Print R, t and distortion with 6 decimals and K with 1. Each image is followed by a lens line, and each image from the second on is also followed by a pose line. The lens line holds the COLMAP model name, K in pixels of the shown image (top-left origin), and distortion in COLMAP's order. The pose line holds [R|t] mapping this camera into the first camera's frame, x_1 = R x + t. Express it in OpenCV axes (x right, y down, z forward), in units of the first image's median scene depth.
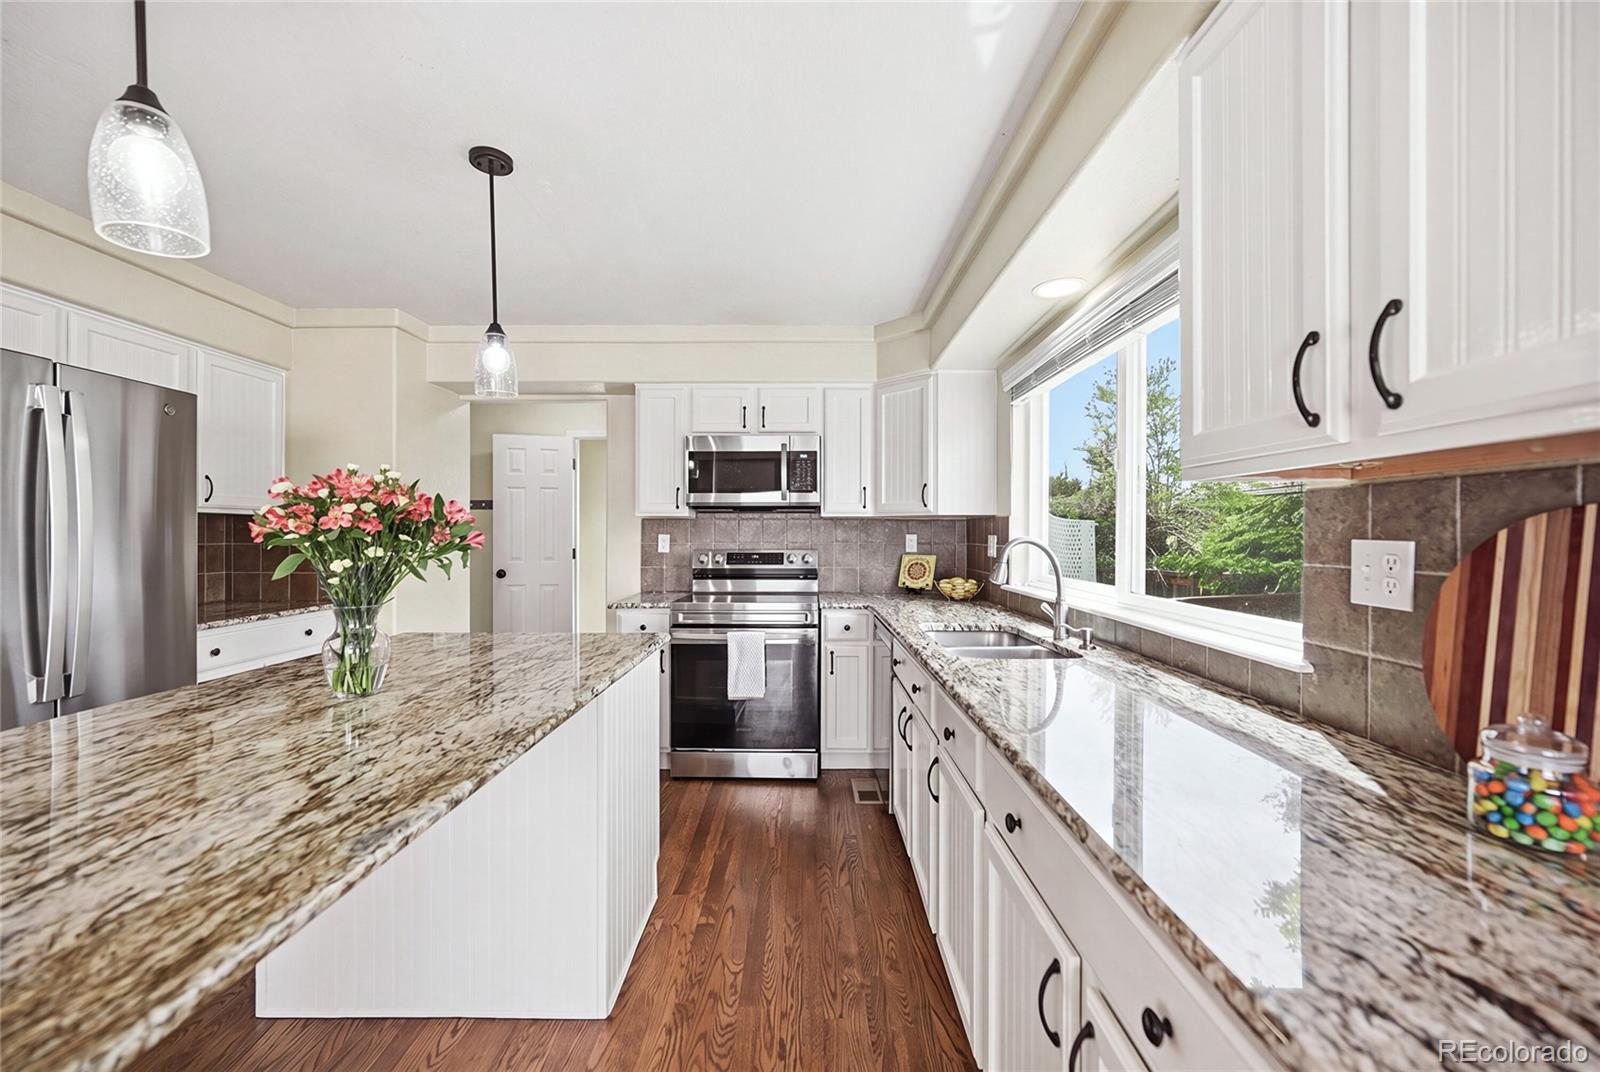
lens RADIAL K [[630.1, 0, 800.9], [0, 630.1, 530.5], [0, 0, 1]] dist [-0.001564, 0.000051]
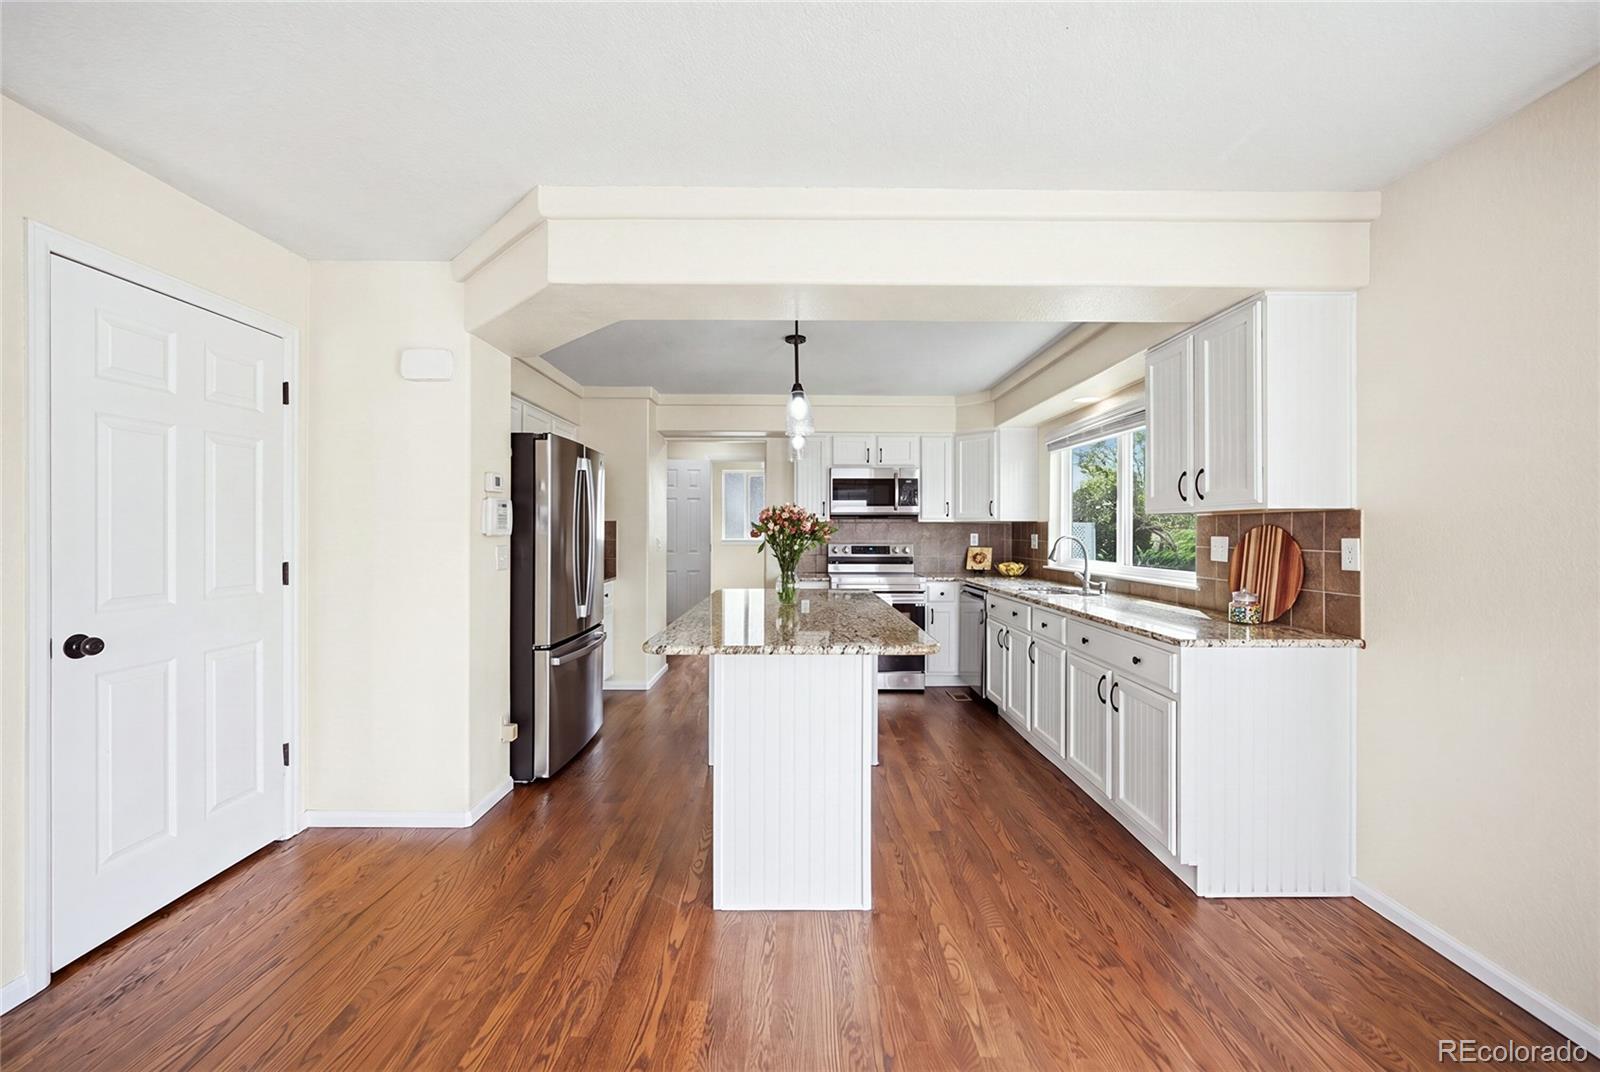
lens RADIAL K [[630.1, 0, 800.9], [0, 630.1, 530.5], [0, 0, 1]] dist [-0.001564, 0.000051]
pose [[0.999857, -0.000418, 0.016894, -0.294064], [0.000372, 0.999996, 0.002721, -0.006032], [-0.016895, -0.002714, 0.999854, -0.534774]]
